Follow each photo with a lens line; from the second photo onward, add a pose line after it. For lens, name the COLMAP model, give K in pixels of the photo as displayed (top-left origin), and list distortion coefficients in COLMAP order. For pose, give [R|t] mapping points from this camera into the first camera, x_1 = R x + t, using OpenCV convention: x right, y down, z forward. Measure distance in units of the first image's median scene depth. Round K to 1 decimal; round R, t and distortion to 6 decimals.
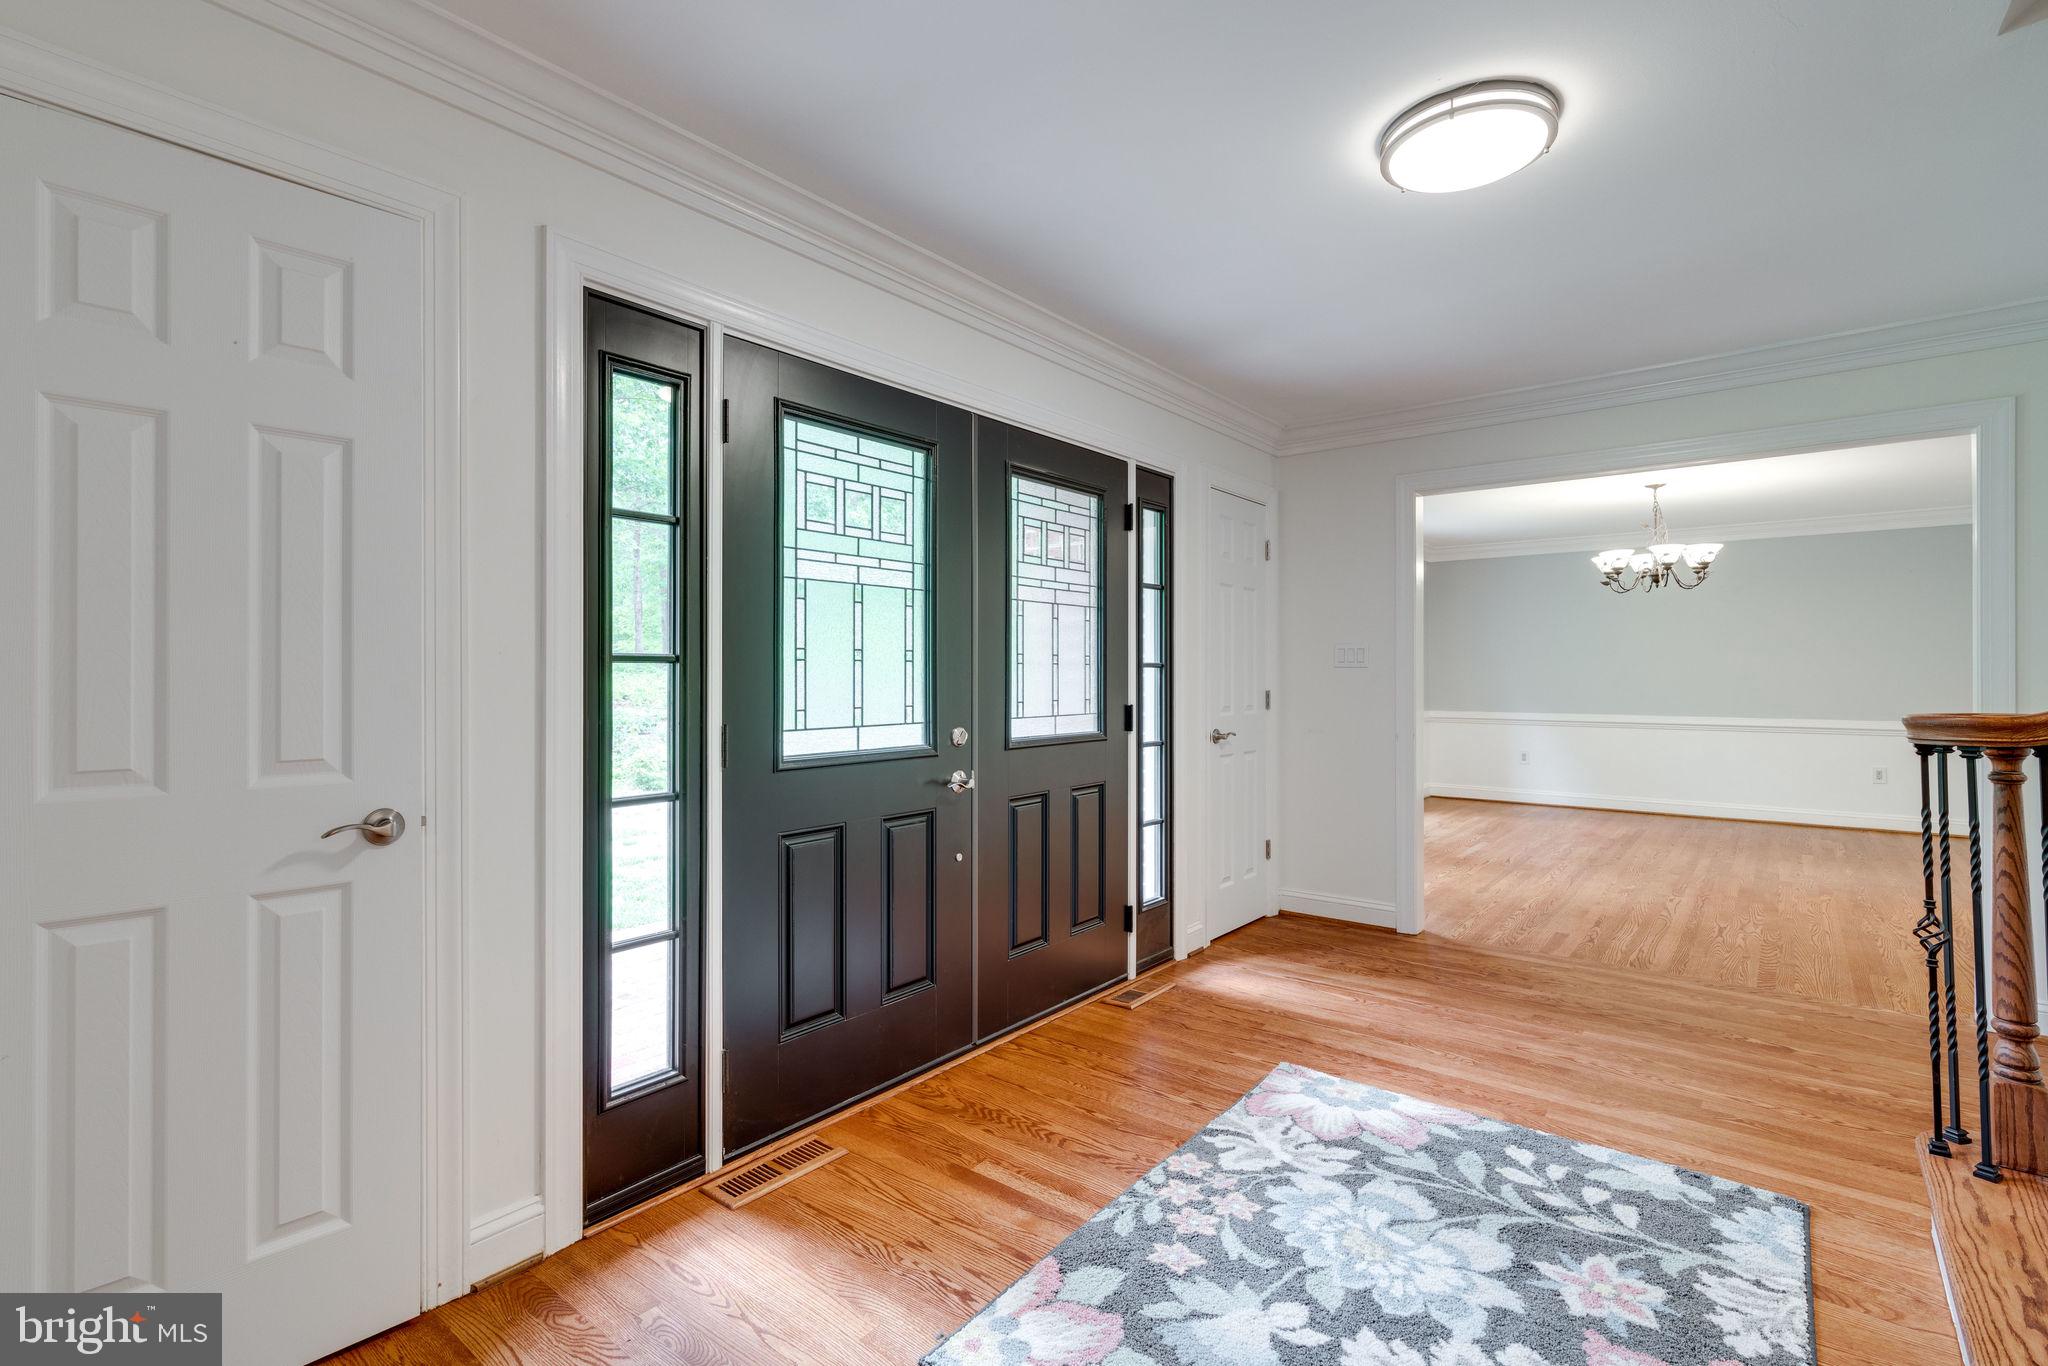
lens RADIAL K [[927.7, 0, 976.4], [0, 927.7, 676.2], [0, 0, 1]] dist [-0.005573, 0.000771]
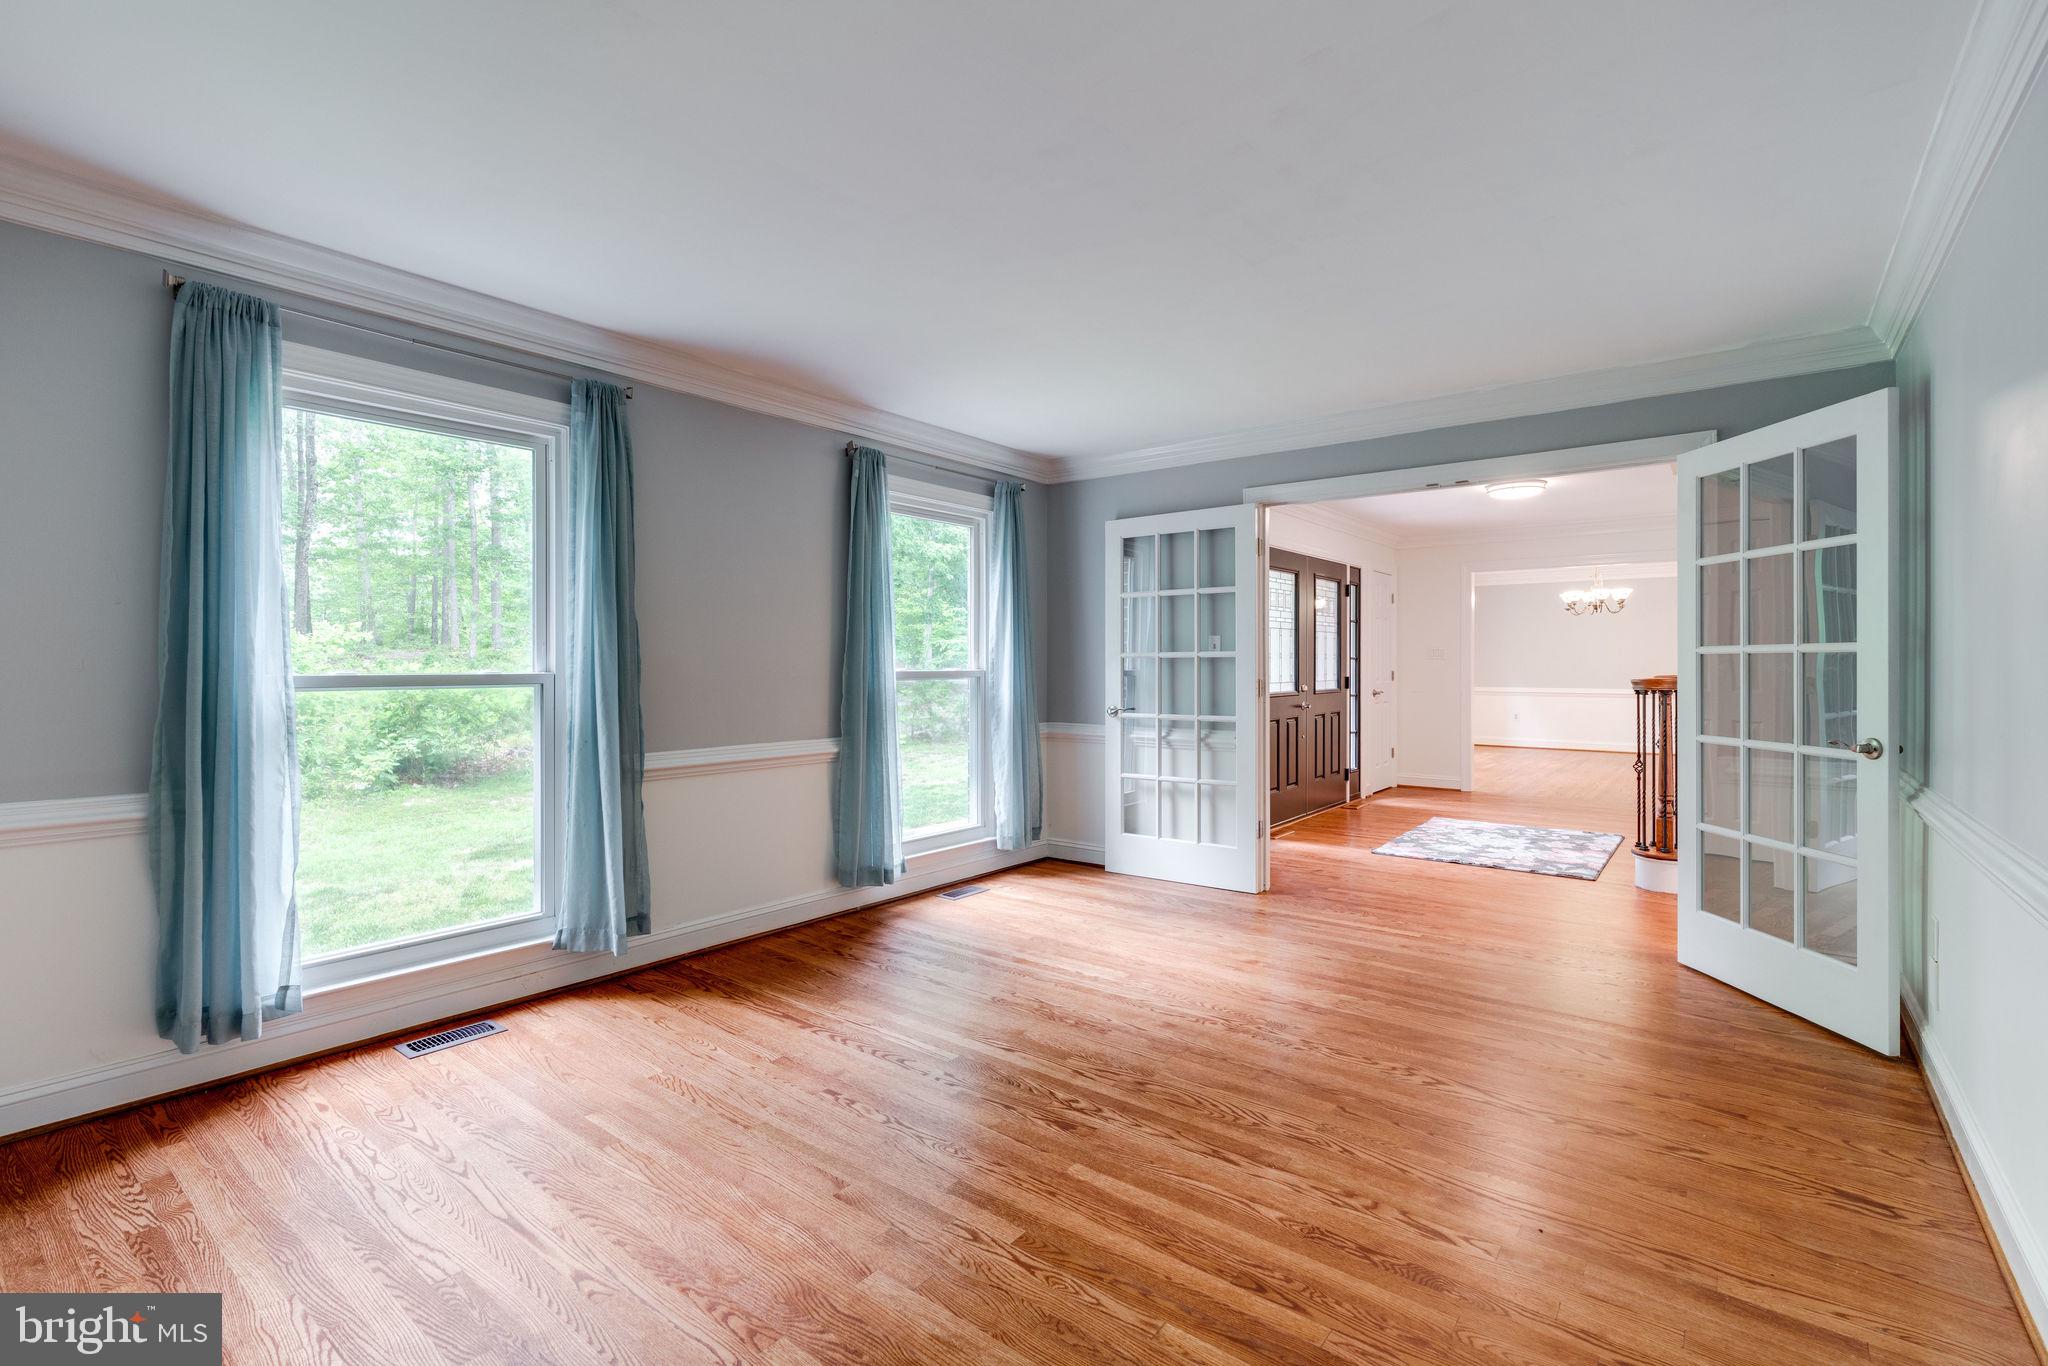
lens RADIAL K [[927.7, 0, 1017.7], [0, 927.7, 669.7], [0, 0, 1]] dist [-0.005573, 0.000771]
pose [[0.998987, 0.001097, 0.044990, -1.015029], [-0.001148, 0.999999, 0.001119, 0.017851], [-0.044988, -0.001169, 0.998987, -1.641853]]
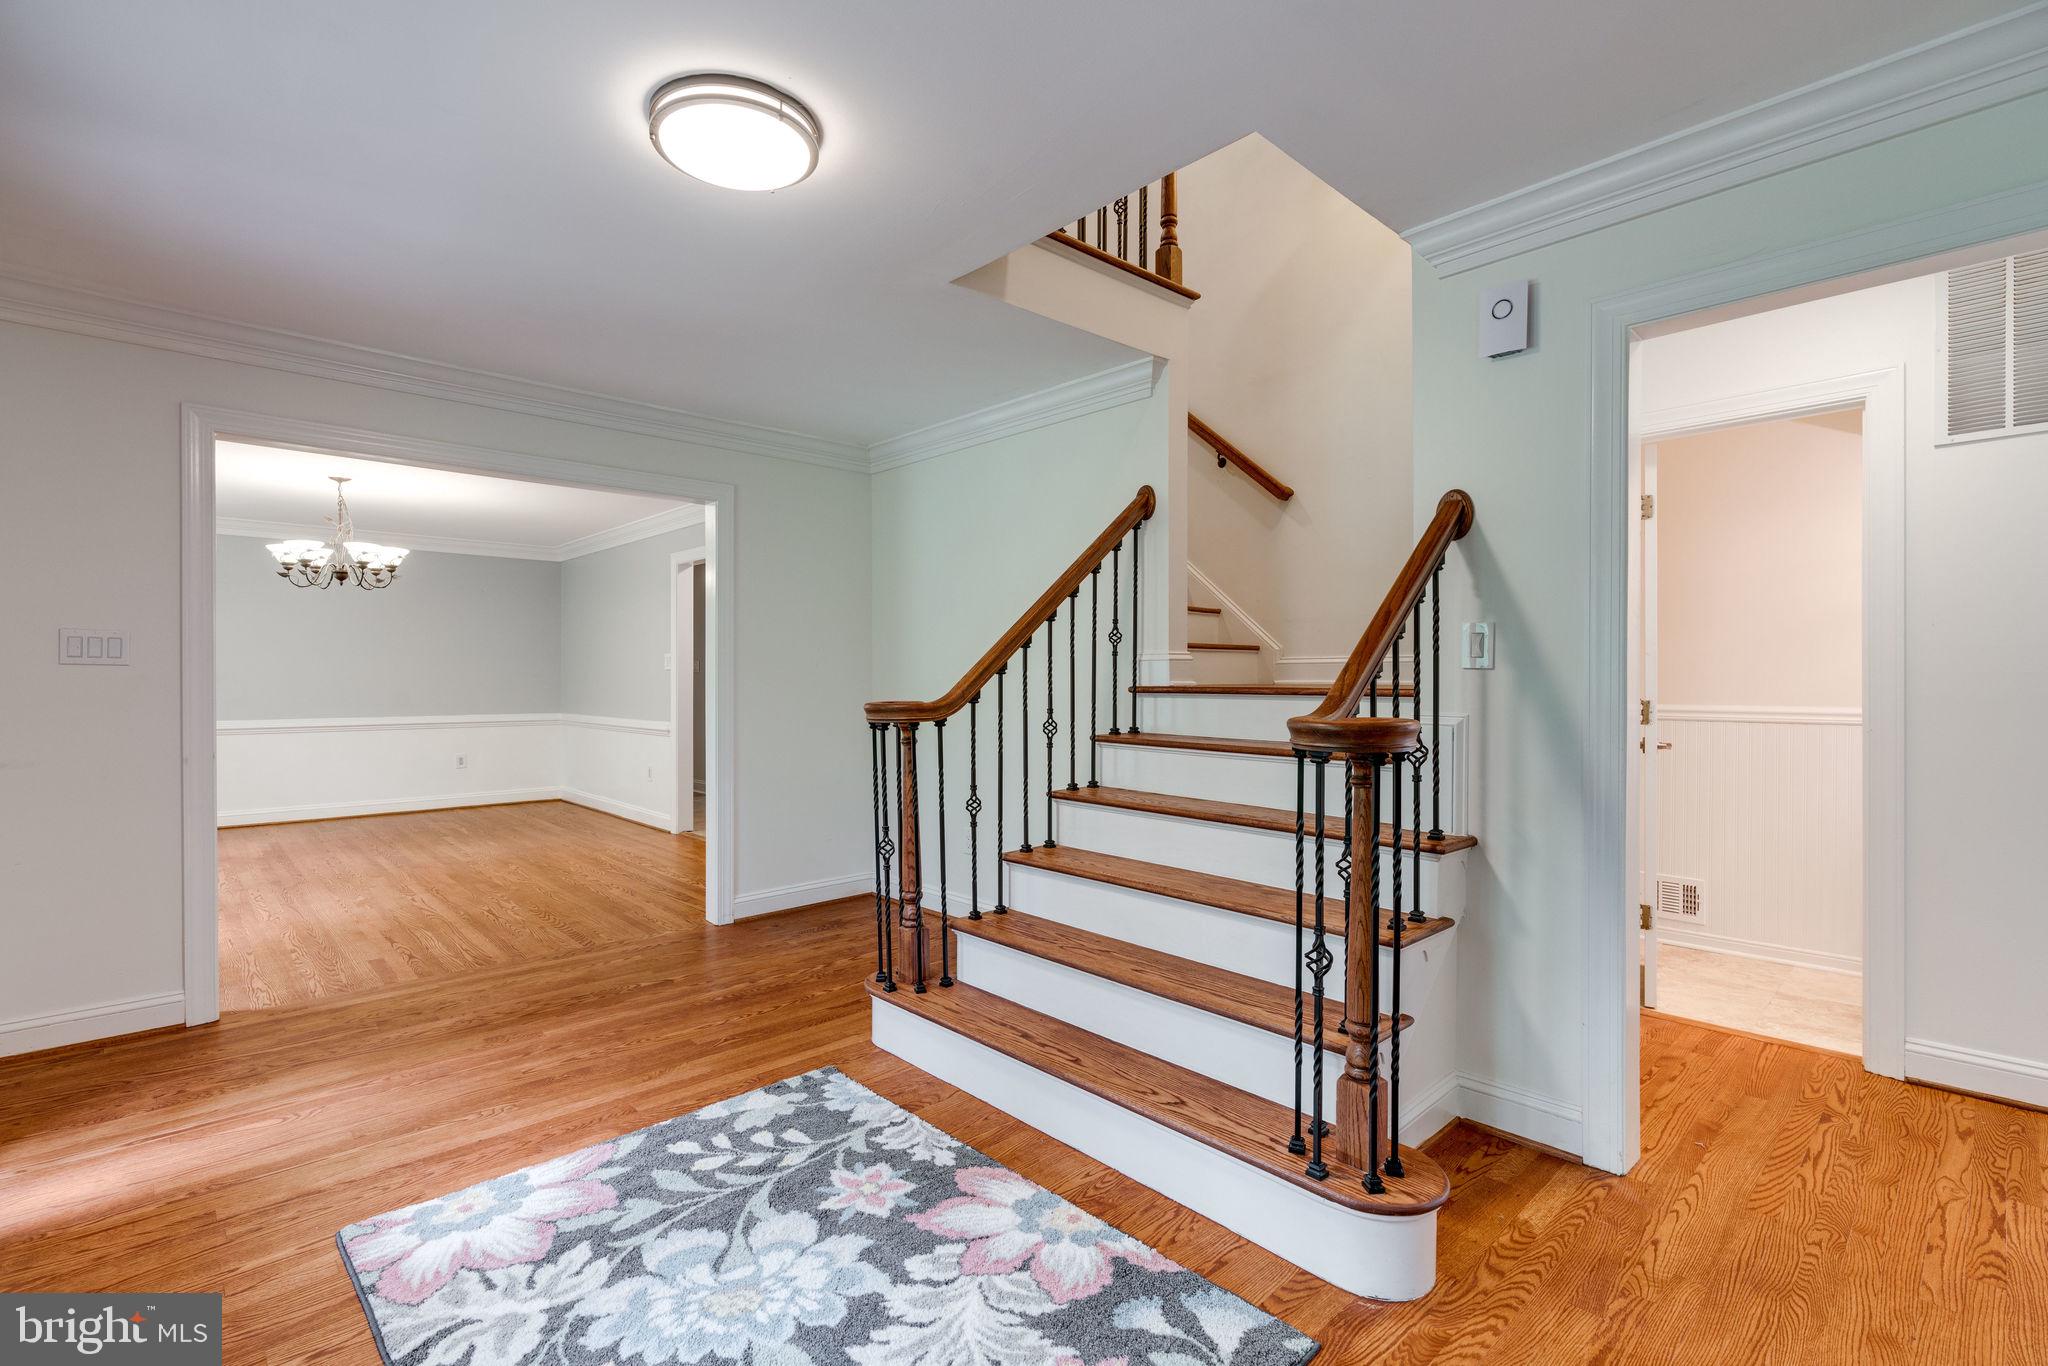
lens RADIAL K [[927.7, 0, 1015.2], [0, 927.7, 683.0], [0, 0, 1]] dist [-0.005573, 0.000771]
pose [[0.113826, -0.005336, 0.993486, -0.360459], [-0.000485, 0.999985, 0.005427, 0.001227], [-0.993501, -0.001099, 0.113822, 0.497919]]
